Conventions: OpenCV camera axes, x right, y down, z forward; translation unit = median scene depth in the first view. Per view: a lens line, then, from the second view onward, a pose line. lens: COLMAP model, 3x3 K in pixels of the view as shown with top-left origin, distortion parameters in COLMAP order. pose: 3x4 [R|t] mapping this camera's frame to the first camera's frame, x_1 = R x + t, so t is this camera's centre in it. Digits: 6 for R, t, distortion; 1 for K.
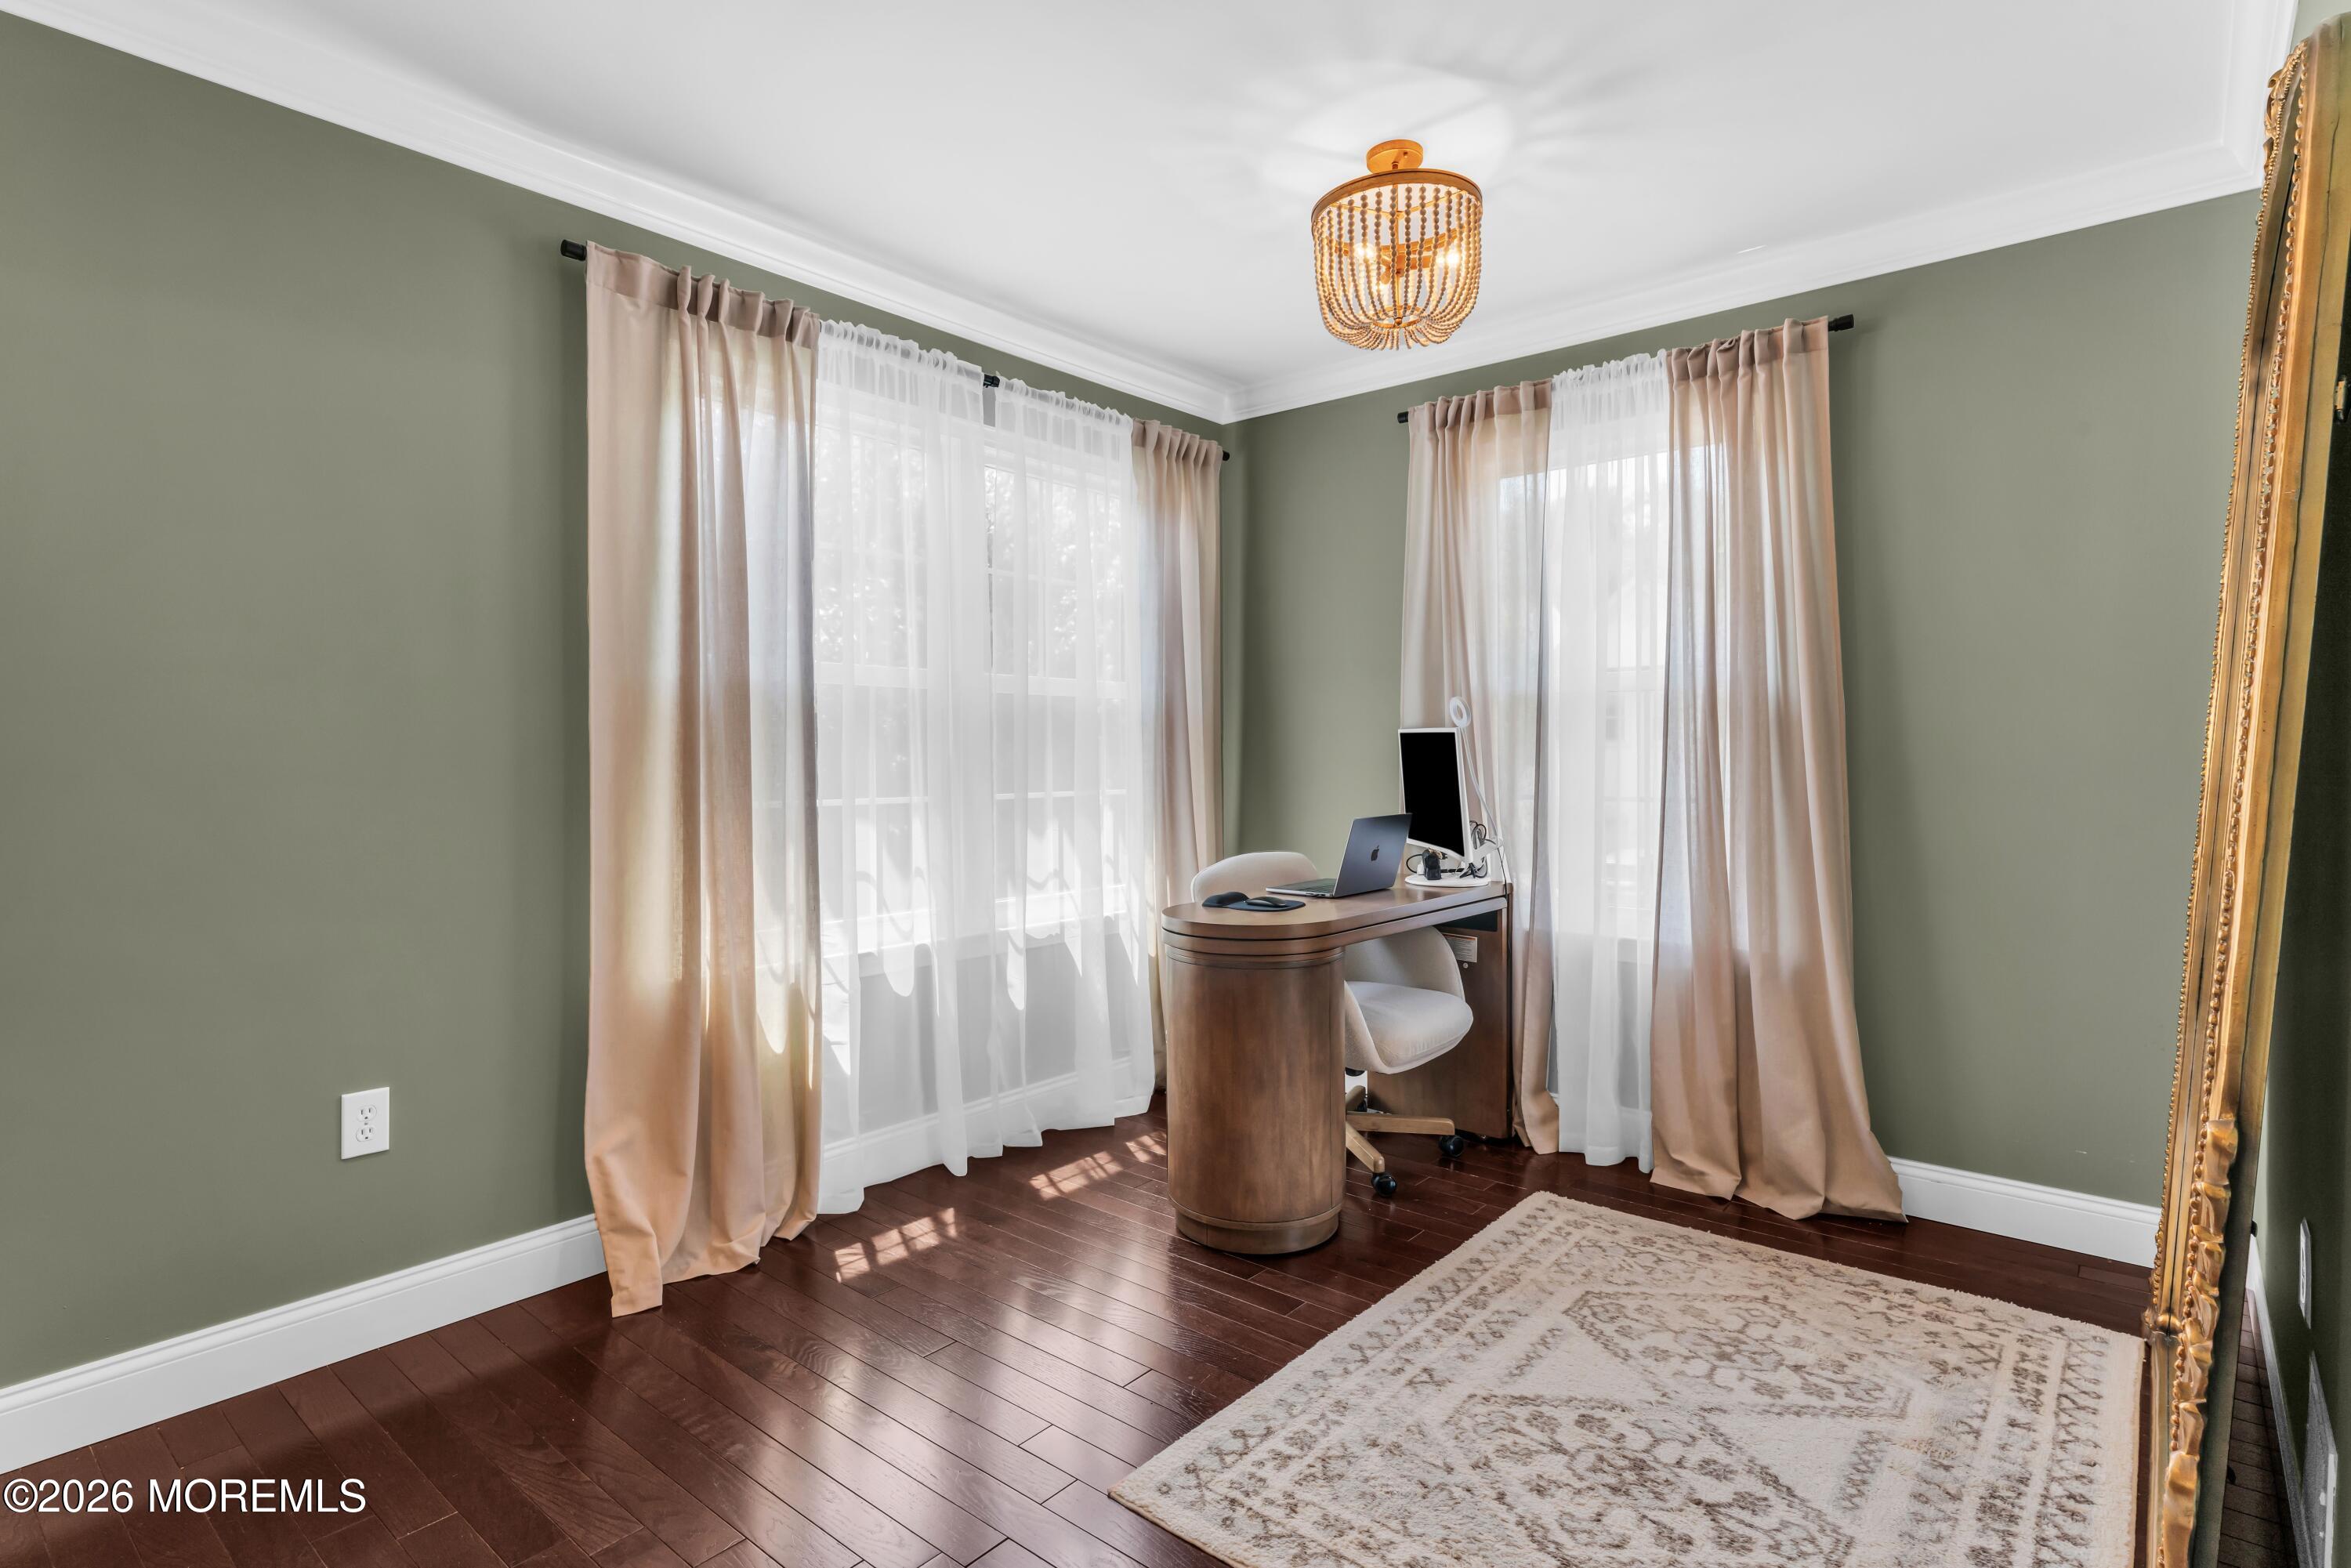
lens RADIAL K [[1165.3, 0, 1180.1], [0, 1165.3, 777.3], [0, 0, 1]] dist [-0.002219, -0.000218]
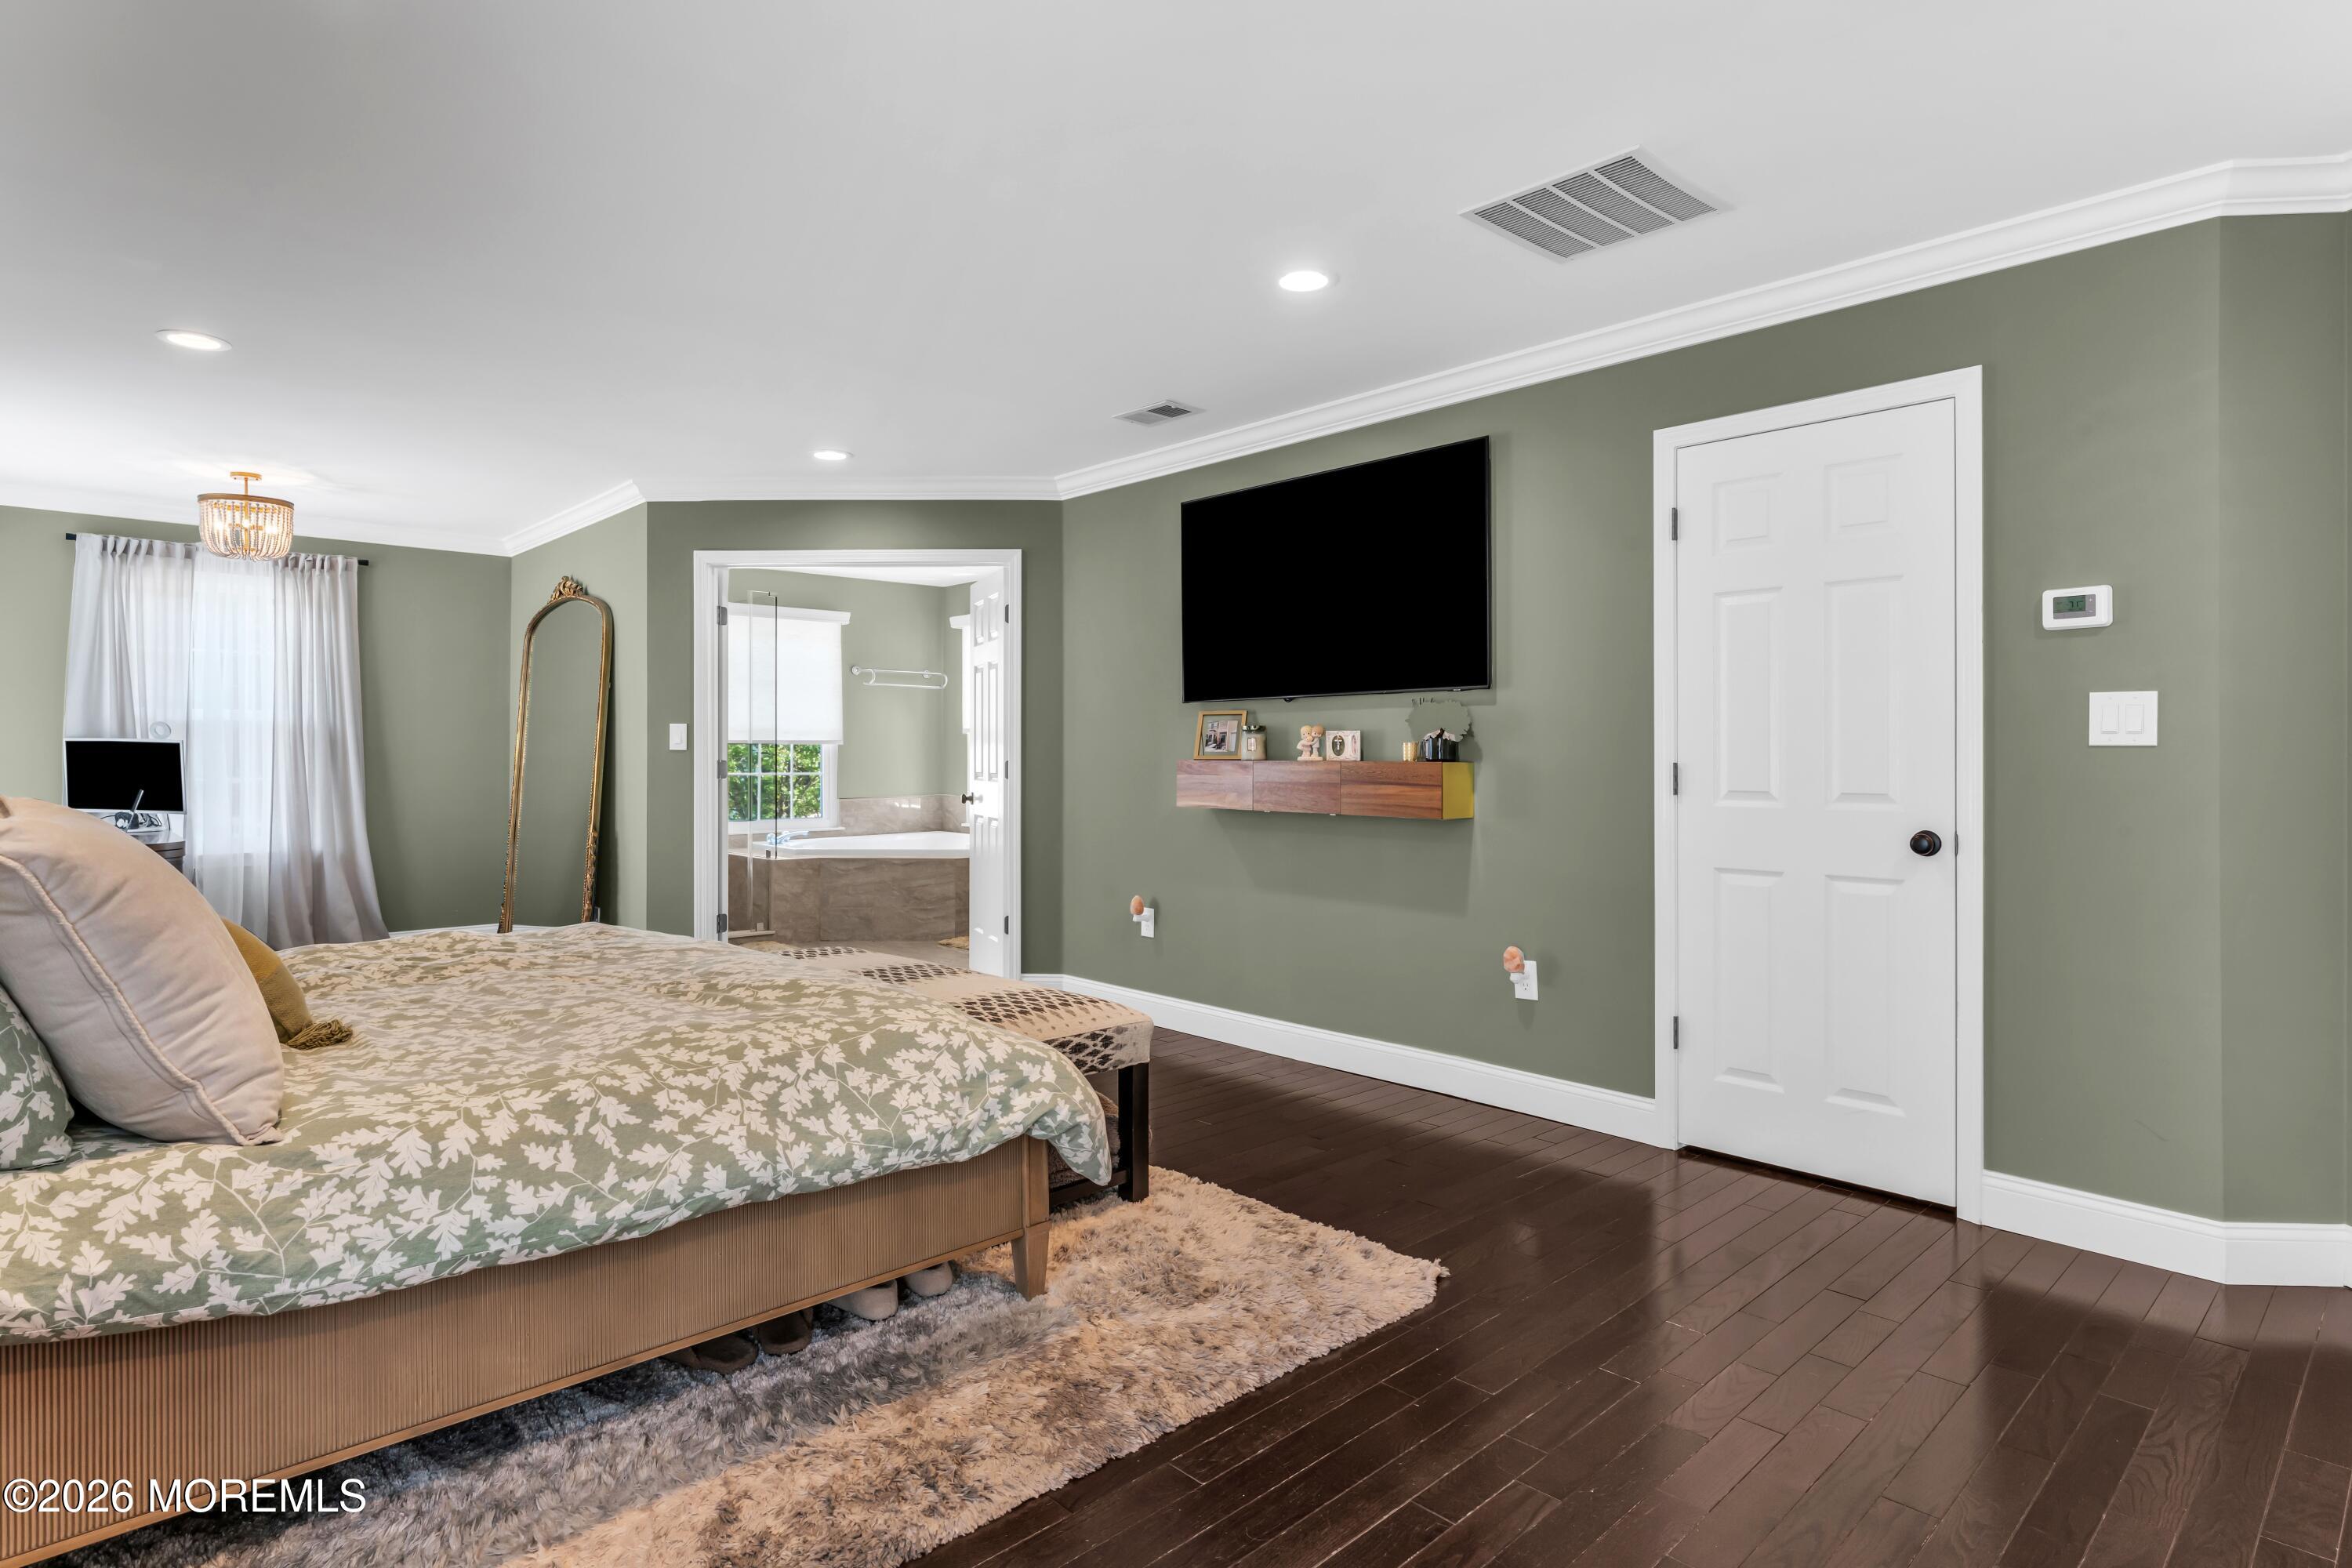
lens RADIAL K [[1232.1, 0, 1180.5], [0, 1232.1, 752.7], [0, 0, 1]] dist [-0.002060, -0.000491]
pose [[0.124133, 0.005050, 0.992253, -1.420021], [0.010529, 0.999924, -0.006407, 0.005165], [-0.992210, 0.011242, 0.124071, -0.758411]]
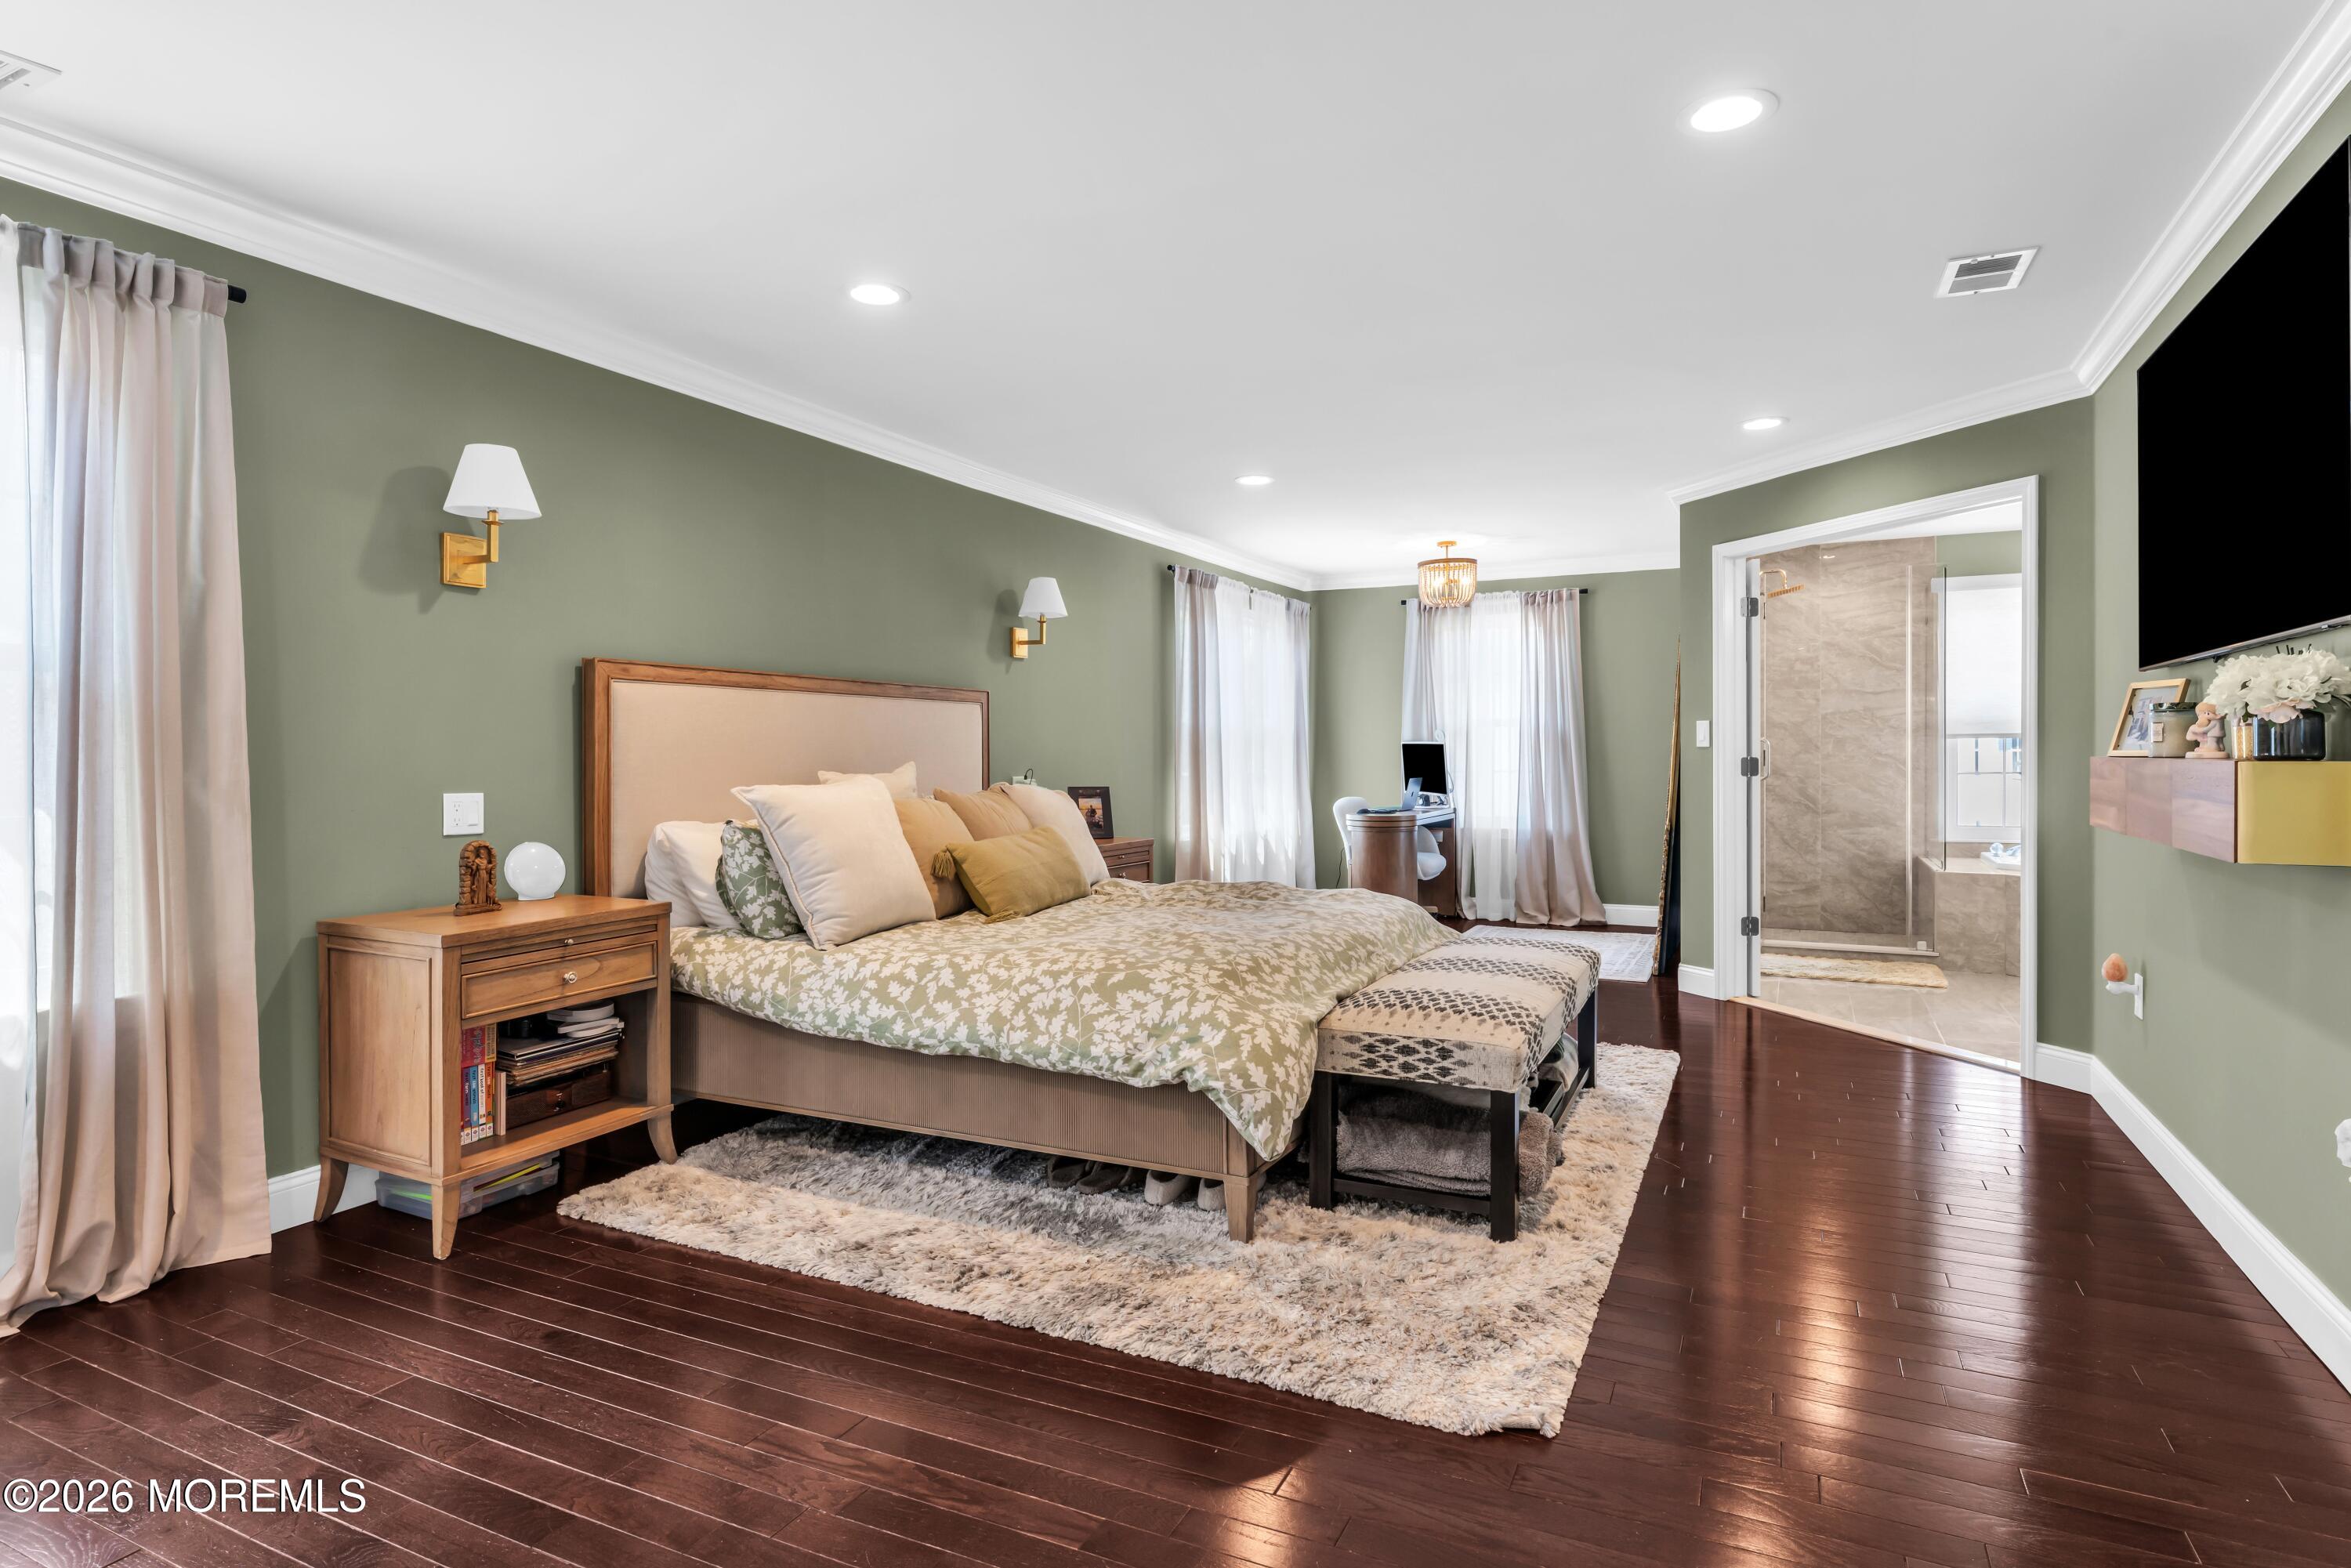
lens RADIAL K [[1250.4, 0, 1172.9], [0, 1250.4, 765.8], [0, 0, 1]] dist [0.002174, 0.000456]
pose [[0.972559, -0.004020, 0.232622, -0.911213], [0.004791, 0.999985, -0.002749, 0.010955], [-0.232608, 0.003788, 0.972563, -1.405230]]
